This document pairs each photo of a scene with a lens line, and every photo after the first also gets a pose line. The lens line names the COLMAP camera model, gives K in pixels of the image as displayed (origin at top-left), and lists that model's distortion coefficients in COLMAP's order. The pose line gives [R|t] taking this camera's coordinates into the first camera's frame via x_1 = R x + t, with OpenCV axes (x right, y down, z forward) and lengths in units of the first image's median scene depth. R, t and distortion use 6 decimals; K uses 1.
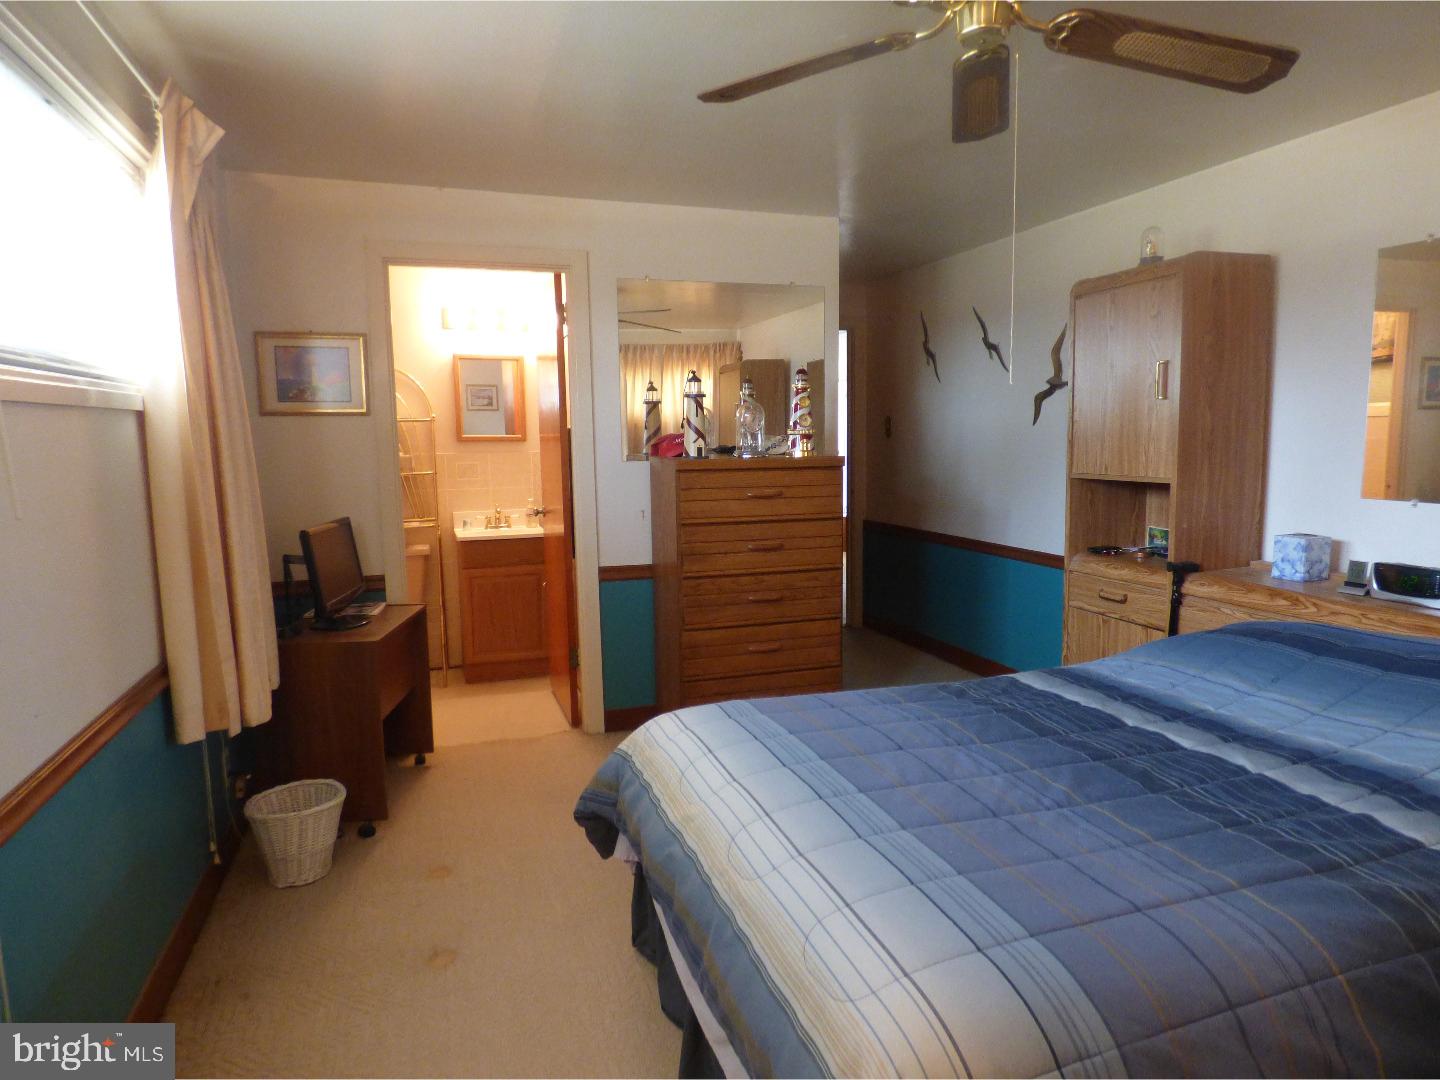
lens RADIAL K [[893.0, 0, 726.7], [0, 893.0, 538.4], [0, 0, 1]] dist [-0.039326, 0.016933]
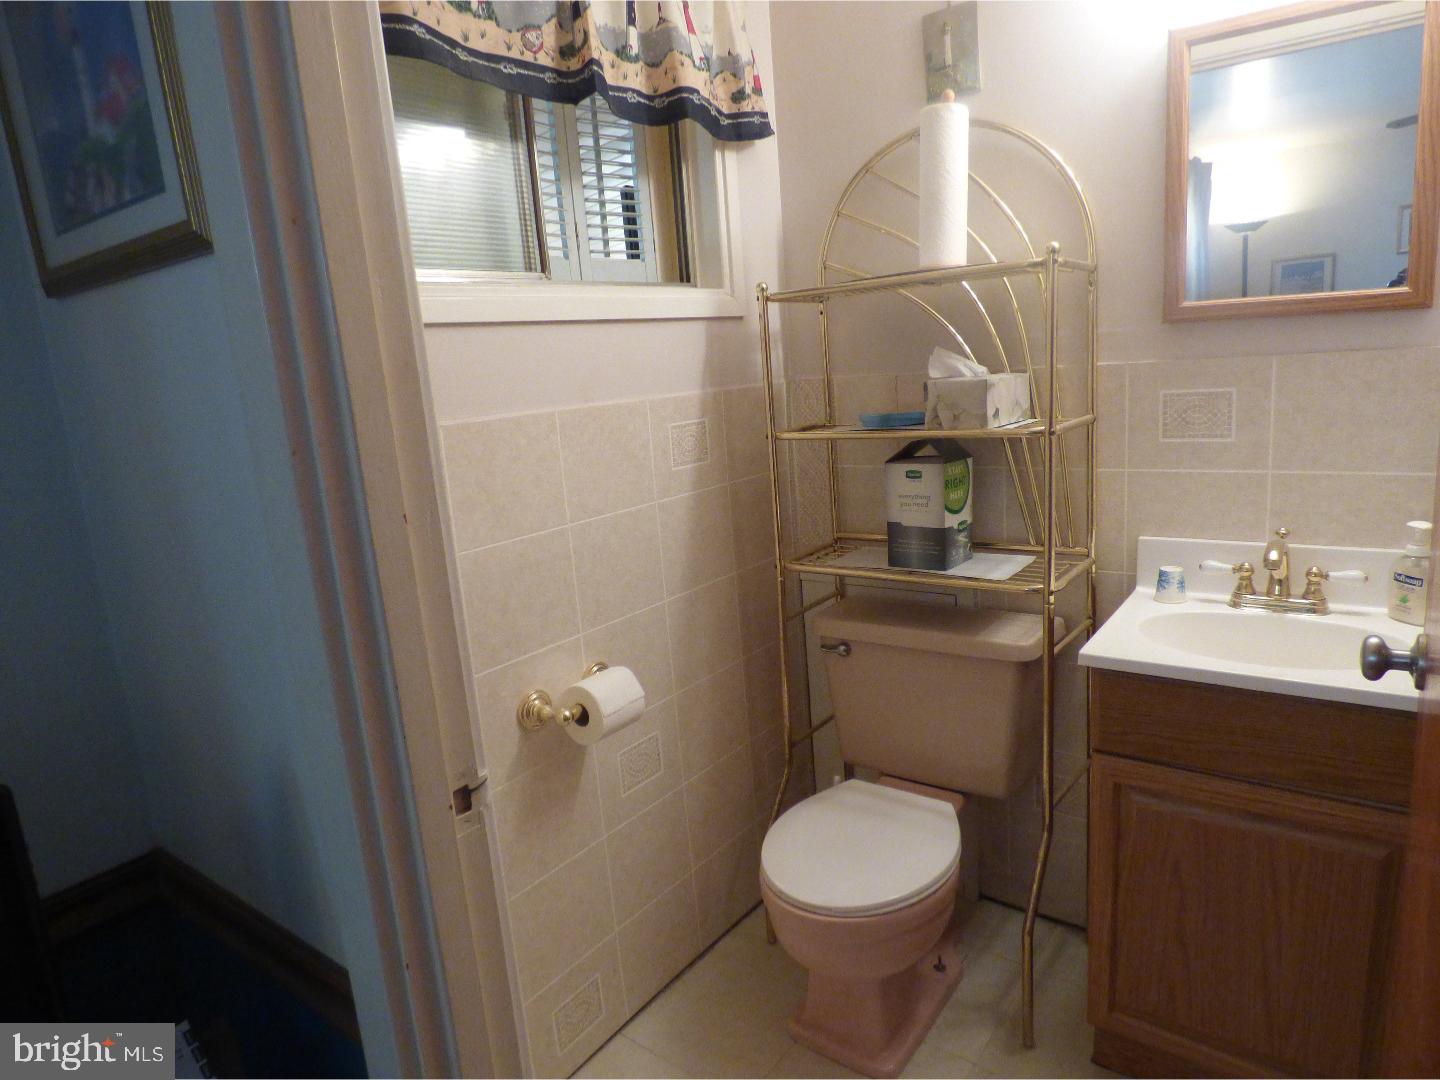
lens RADIAL K [[893.0, 0, 726.7], [0, 893.0, 538.4], [0, 0, 1]] dist [-0.039326, 0.016933]
pose [[0.573278, 0.137005, -0.807826, -0.127169], [-0.030491, 0.988806, 0.146060, -0.074847], [0.818793, -0.059101, 0.571038, 0.690764]]
